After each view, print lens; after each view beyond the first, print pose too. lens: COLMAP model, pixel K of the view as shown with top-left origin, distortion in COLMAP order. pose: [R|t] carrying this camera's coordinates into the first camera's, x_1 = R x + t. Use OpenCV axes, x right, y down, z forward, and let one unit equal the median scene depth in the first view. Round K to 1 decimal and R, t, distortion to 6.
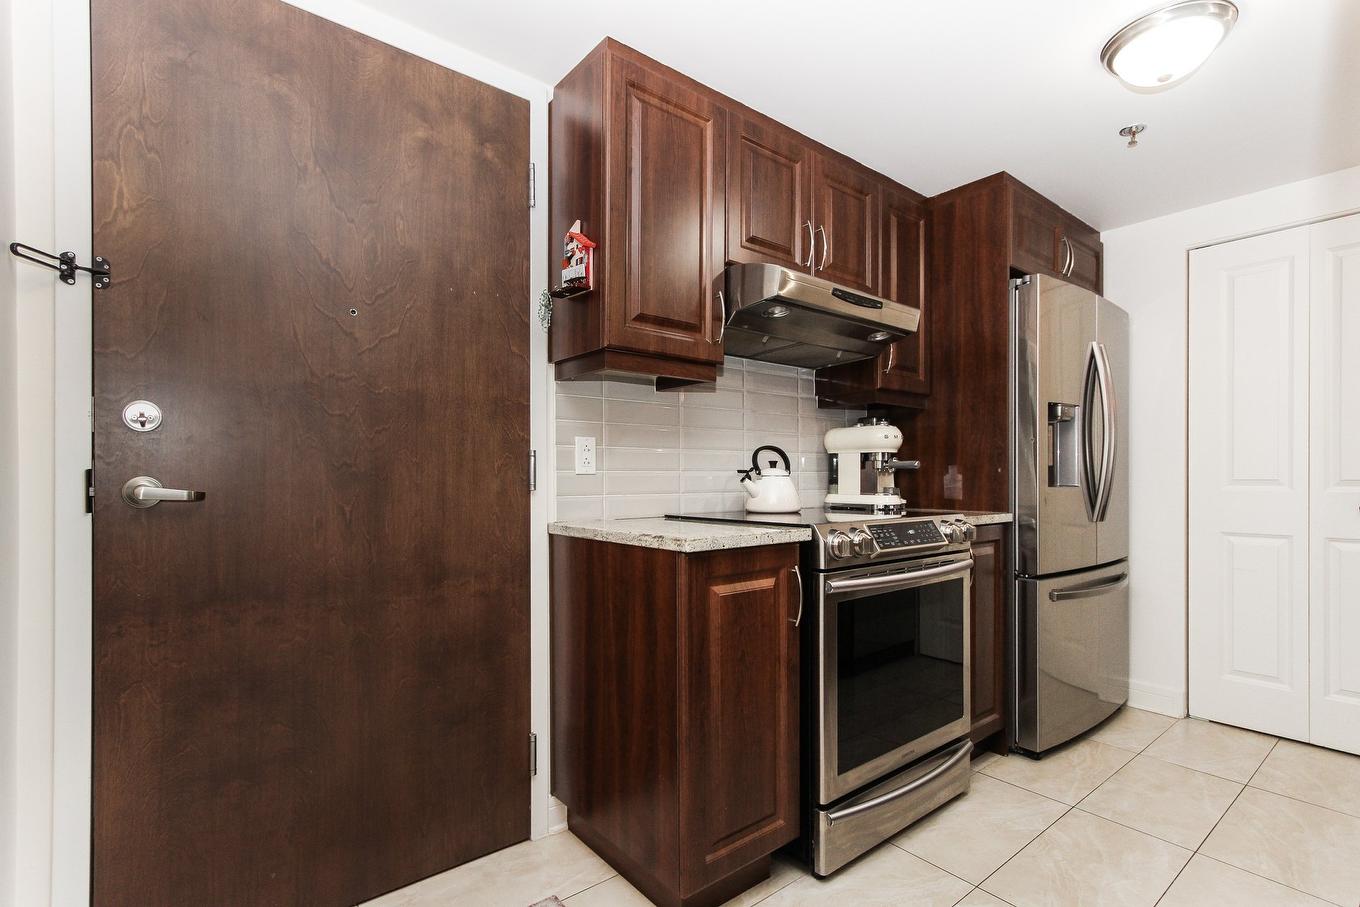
lens RADIAL K [[622.4, 0, 681.6], [0, 622.4, 475.1], [0, 0, 1]] dist [0.000000, -0.000070]
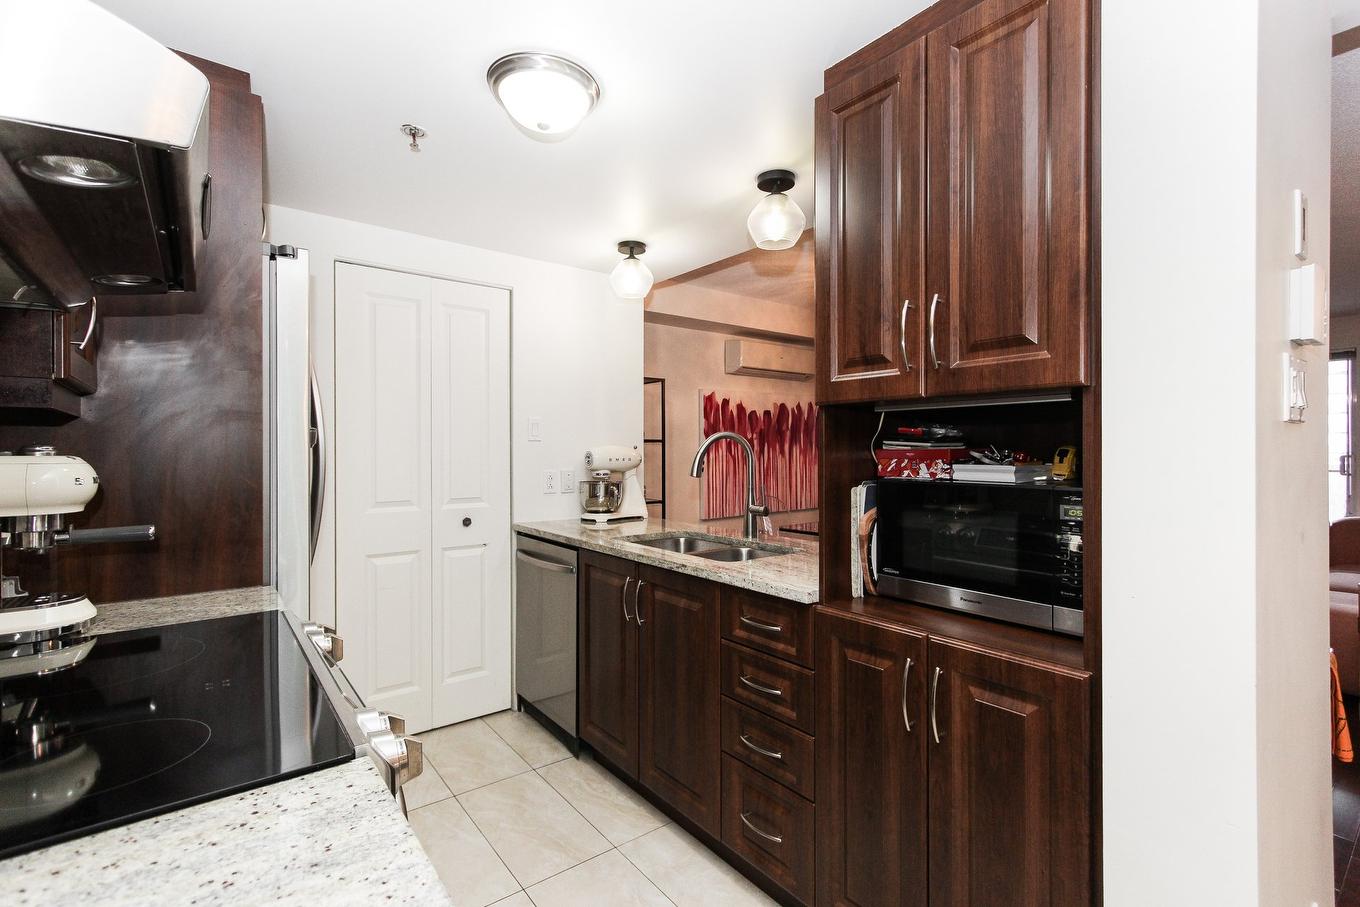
lens RADIAL K [[631.7, 0, 680.0], [0, 631.7, 453.5], [0, 0, 1]] dist [0.036285, 0.000048]
pose [[0.020924, -0.005848, 0.999764, -0.163979], [0.000230, 0.999983, 0.005845, -0.087415], [-0.999781, 0.000107, 0.020925, 0.529827]]
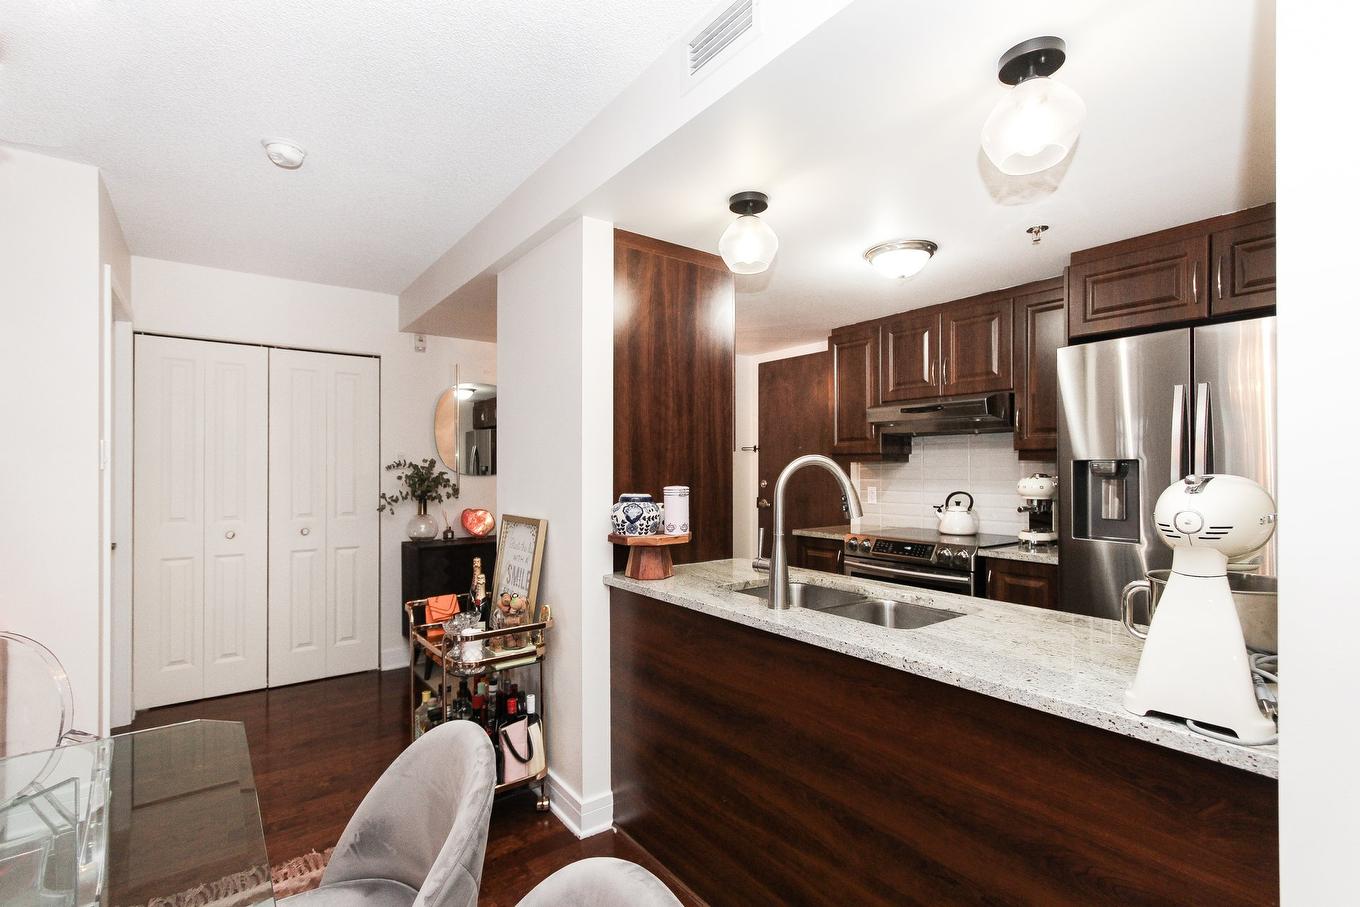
lens RADIAL K [[622.4, 0, 681.6], [0, 622.4, 475.1], [0, 0, 1]] dist [0.000000, -0.000070]
pose [[-0.026356, 0.004334, -0.999643, 1.664189], [0.002190, 0.999988, 0.004278, -0.092929], [0.999650, -0.002077, -0.026365, 0.326290]]
